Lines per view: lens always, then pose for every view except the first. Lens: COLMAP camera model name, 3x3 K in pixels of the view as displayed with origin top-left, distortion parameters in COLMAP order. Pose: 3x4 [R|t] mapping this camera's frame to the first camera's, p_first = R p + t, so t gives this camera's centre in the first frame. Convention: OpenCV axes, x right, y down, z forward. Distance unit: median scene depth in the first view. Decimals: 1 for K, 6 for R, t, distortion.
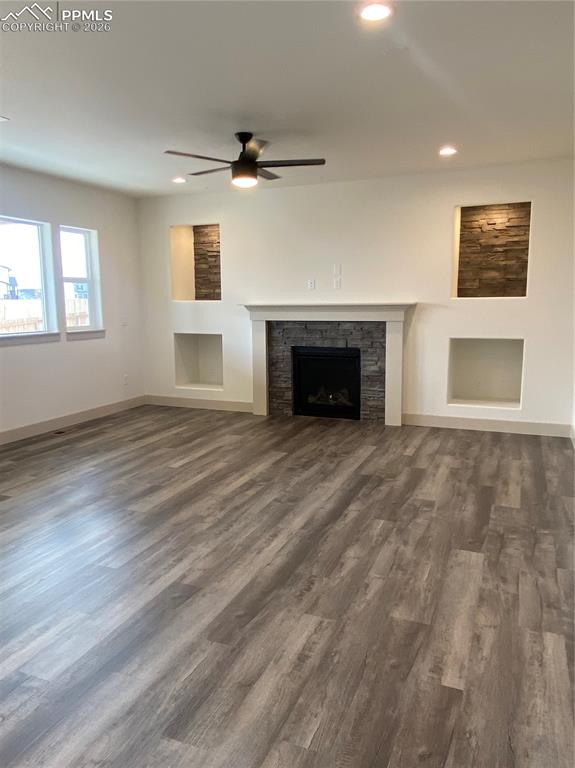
lens RADIAL K [[552.0, 0, 287.5], [0, 552.0, 384.0], [0, 0, 1]] dist [0.039417, 0.000481]
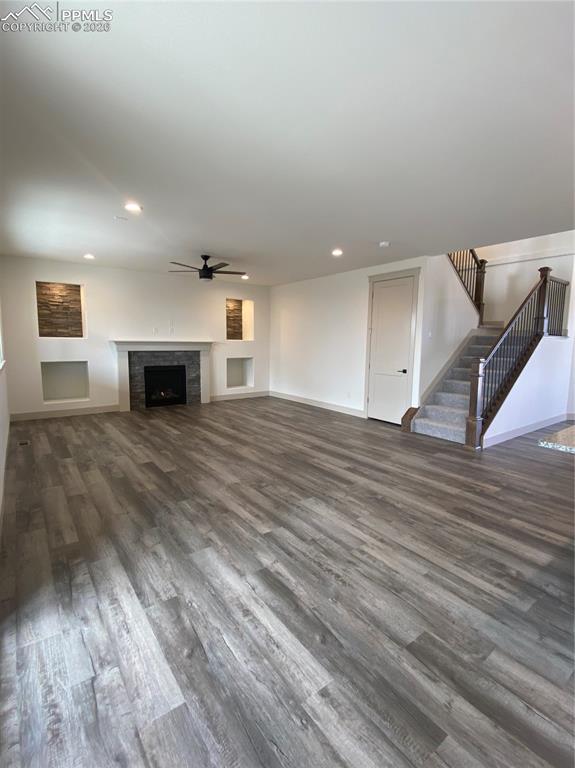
lens RADIAL K [[358.9, 0, 287.5], [0, 358.9, 384.0], [0, 0, 1]] dist [0.001416, -0.000168]
pose [[0.507159, -0.088475, 0.857299, -0.724839], [0.113877, 0.992875, 0.035099, -0.004494], [-0.854296, 0.079825, 0.513620, 0.083547]]
